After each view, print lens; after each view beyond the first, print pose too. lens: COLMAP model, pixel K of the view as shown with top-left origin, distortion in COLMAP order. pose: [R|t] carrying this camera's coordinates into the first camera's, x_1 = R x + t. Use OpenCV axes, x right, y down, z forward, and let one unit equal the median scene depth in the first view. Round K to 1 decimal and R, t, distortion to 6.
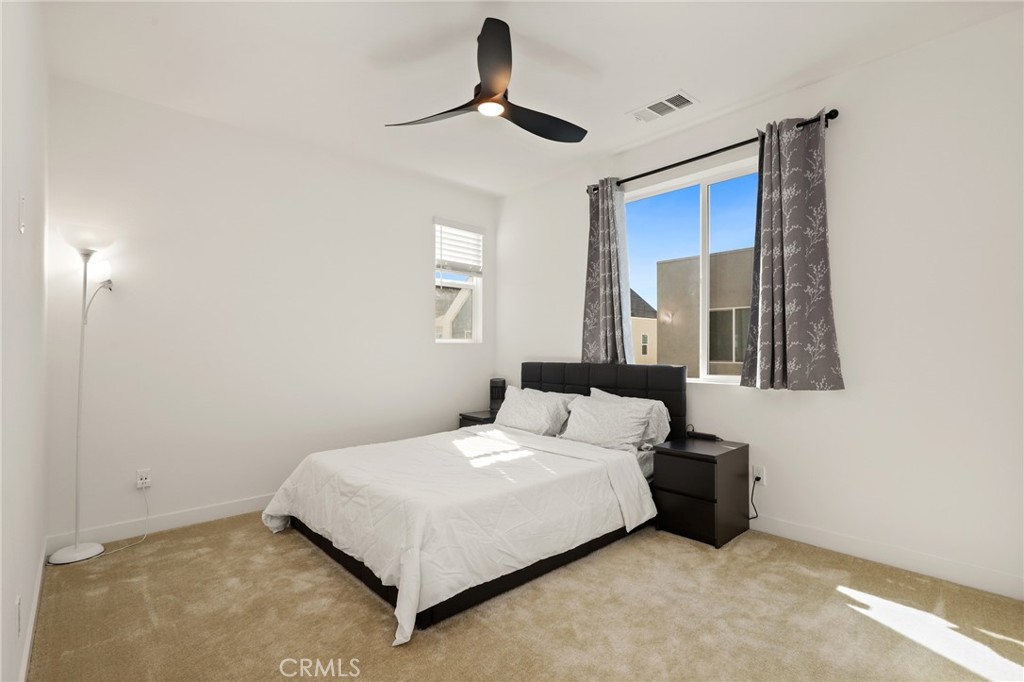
lens RADIAL K [[465.4, 0, 537.0], [0, 465.4, 341.0], [0, 0, 1]] dist [0.002253, 0.000268]
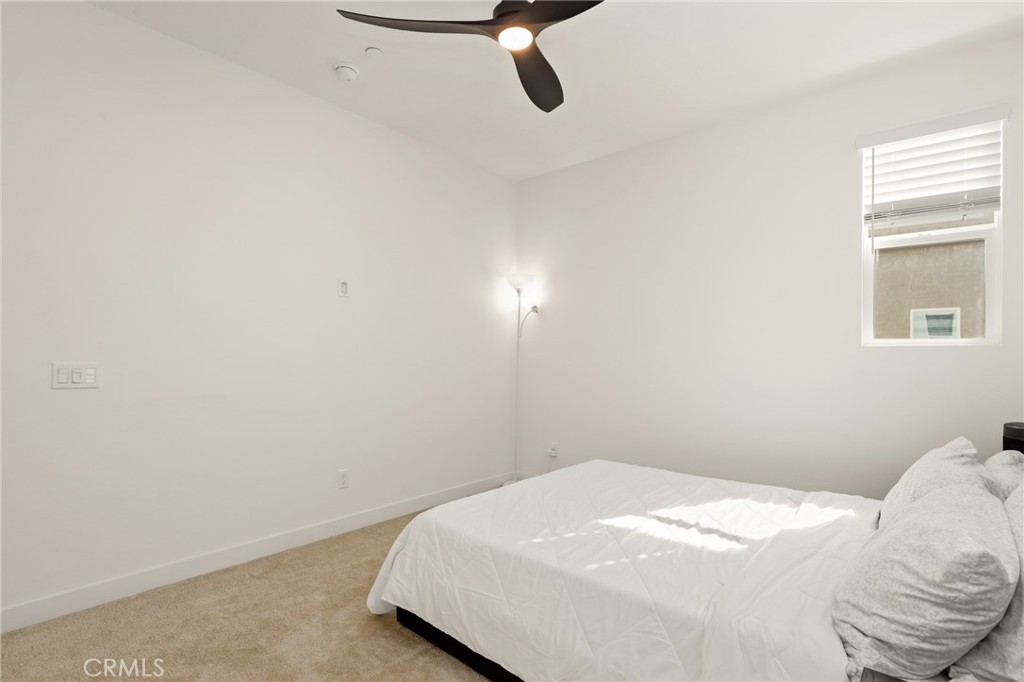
lens RADIAL K [[486.8, 0, 510.3], [0, 486.8, 352.5], [0, 0, 1]] dist [0.001268, 0.000052]
pose [[0.092092, -0.003836, -0.995743, 0.378151], [0.005305, 0.999980, -0.003361, 0.011321], [0.995736, -0.004973, 0.092110, 0.510569]]
